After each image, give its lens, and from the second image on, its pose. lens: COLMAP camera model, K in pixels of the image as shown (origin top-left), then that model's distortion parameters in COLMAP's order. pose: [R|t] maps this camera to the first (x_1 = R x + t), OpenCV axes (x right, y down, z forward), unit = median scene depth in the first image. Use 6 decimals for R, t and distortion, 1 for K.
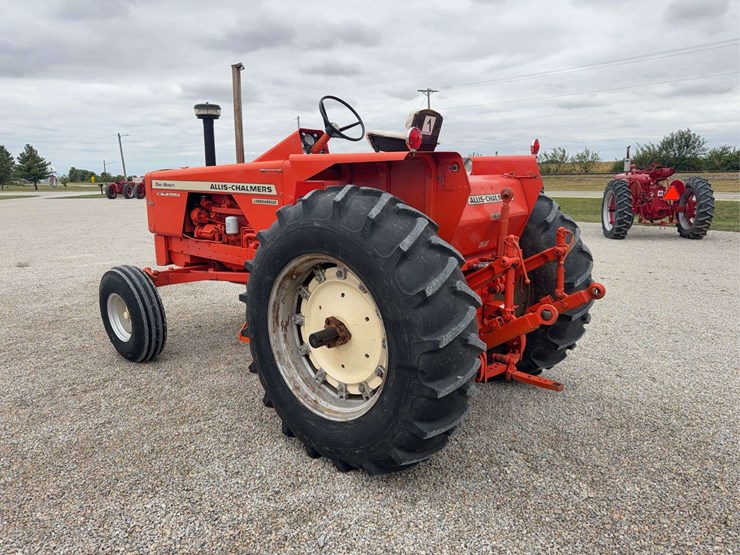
lens RADIAL K [[521.2, 0, 373.0], [0, 521.2, 276.2], [0, 0, 1]] dist [0.068577, -0.082523]
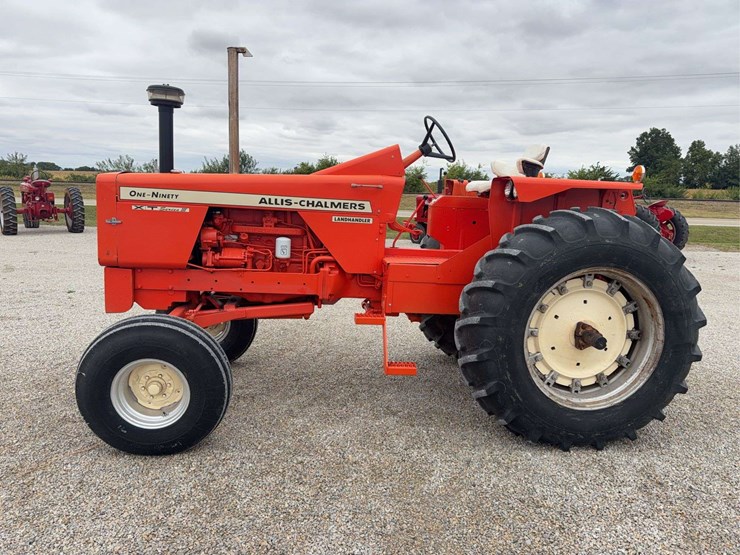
lens RADIAL K [[522.0, 0, 370.0], [0, 522.0, 277.5], [0, 0, 1]] dist [0.079061, -0.107603]
pose [[0.677042, -0.084724, 0.731051, -0.803956], [0.096963, 0.994961, 0.025510, -0.061219], [-0.729529, 0.053614, 0.681846, 0.356193]]
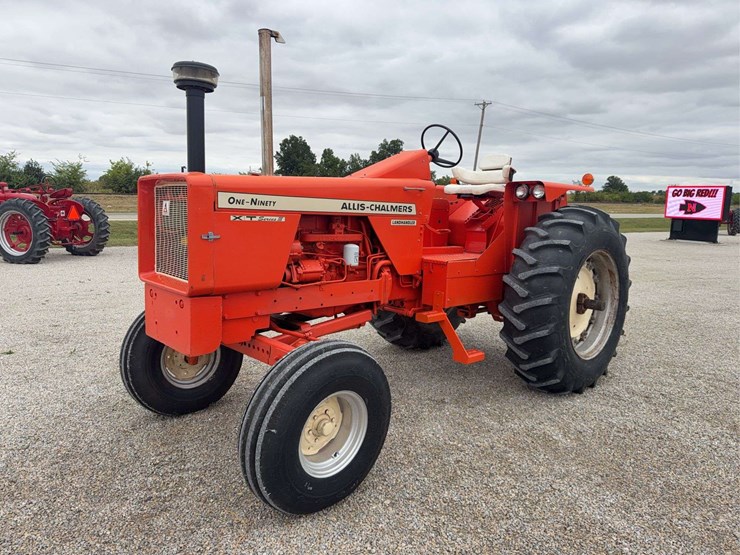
lens RADIAL K [[521.2, 0, 373.0], [0, 521.2, 276.2], [0, 0, 1]] dist [0.068577, -0.082523]
pose [[0.114617, -0.126321, 0.985346, -1.061292], [0.164632, 0.980582, 0.106560, -0.148657], [-0.979673, 0.150006, 0.133188, 0.897900]]
